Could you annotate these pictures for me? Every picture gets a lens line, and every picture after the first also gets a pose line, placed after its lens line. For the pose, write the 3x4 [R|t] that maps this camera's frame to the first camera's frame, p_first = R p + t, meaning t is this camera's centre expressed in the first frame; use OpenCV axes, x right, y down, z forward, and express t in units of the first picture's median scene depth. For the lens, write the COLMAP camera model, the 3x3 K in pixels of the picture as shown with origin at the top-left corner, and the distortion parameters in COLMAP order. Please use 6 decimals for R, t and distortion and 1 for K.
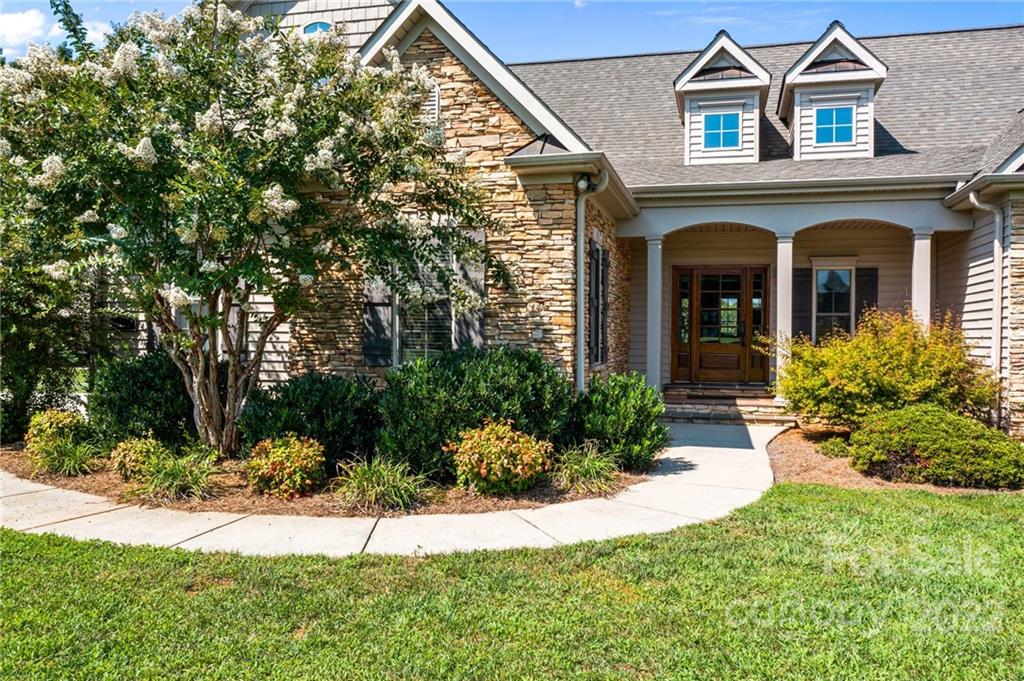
lens RADIAL K [[820.6, 0, 504.8], [0, 820.6, 342.7], [0, 0, 1]] dist [-0.012179, 0.005745]
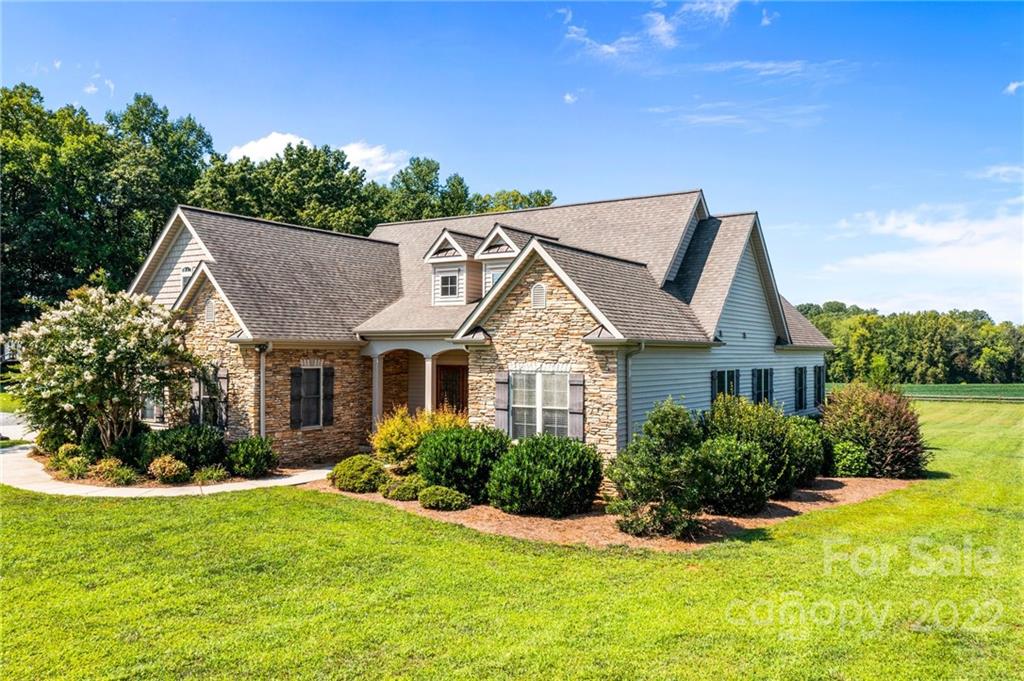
lens RADIAL K [[820.6, 0, 494.6], [0, 820.6, 355.3], [0, 0, 1]] dist [-0.012179, 0.005745]
pose [[0.944161, -0.003088, -0.329469, 1.327009], [-0.000286, 0.999948, -0.010192, -0.142961], [0.329483, 0.009717, 0.944111, -0.822962]]
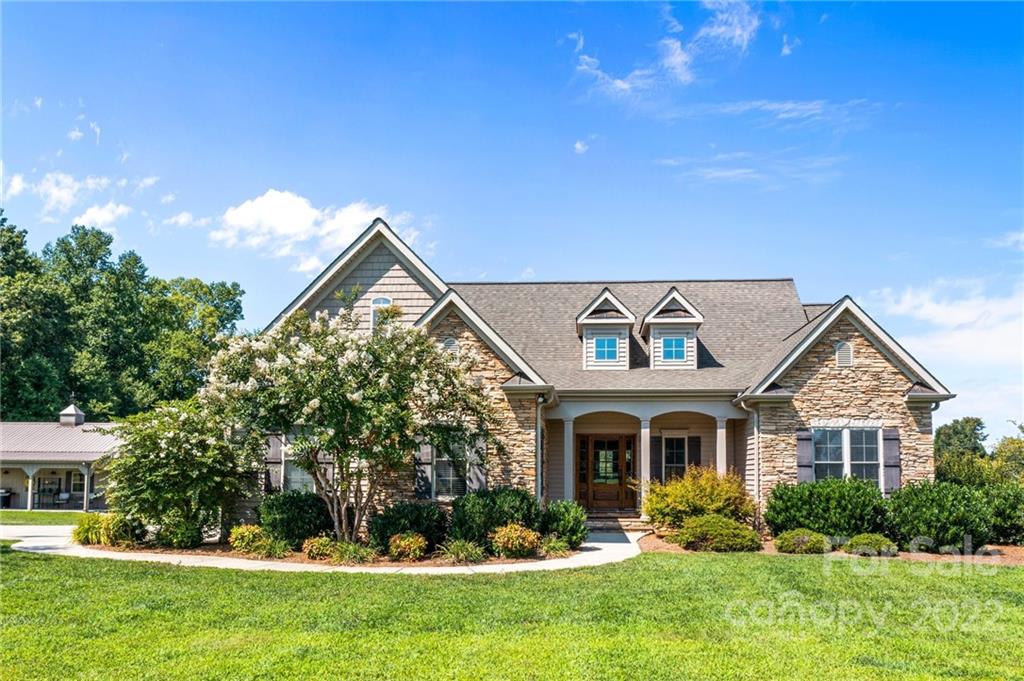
lens RADIAL K [[820.6, 0, 546.8], [0, 820.6, 409.5], [0, 0, 1]] dist [-0.012179, 0.005745]
pose [[0.976259, 0.008360, 0.216443, -0.277044], [0.009861, 0.996504, -0.082965, -0.016425], [-0.216380, 0.083130, 0.972764, -0.742321]]
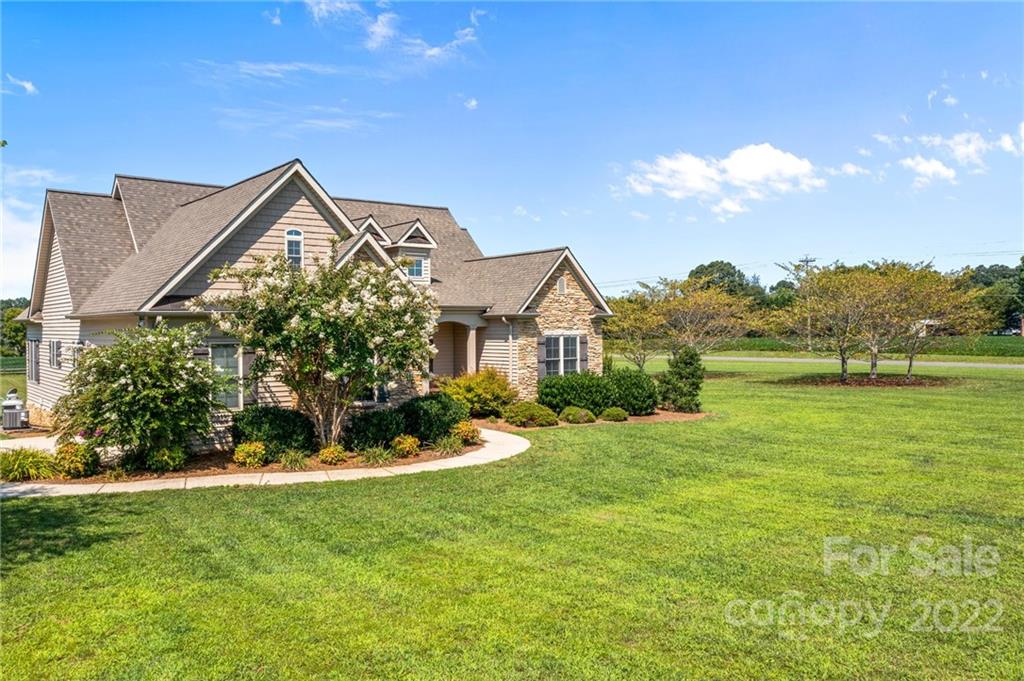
lens RADIAL K [[820.6, 0, 517.0], [0, 820.6, 343.8], [0, 0, 1]] dist [-0.012179, 0.005745]
pose [[0.596102, -0.029651, 0.802361, -1.552946], [0.020439, 0.999554, 0.021753, -0.161081], [-0.802649, 0.003432, 0.596442, -0.607307]]
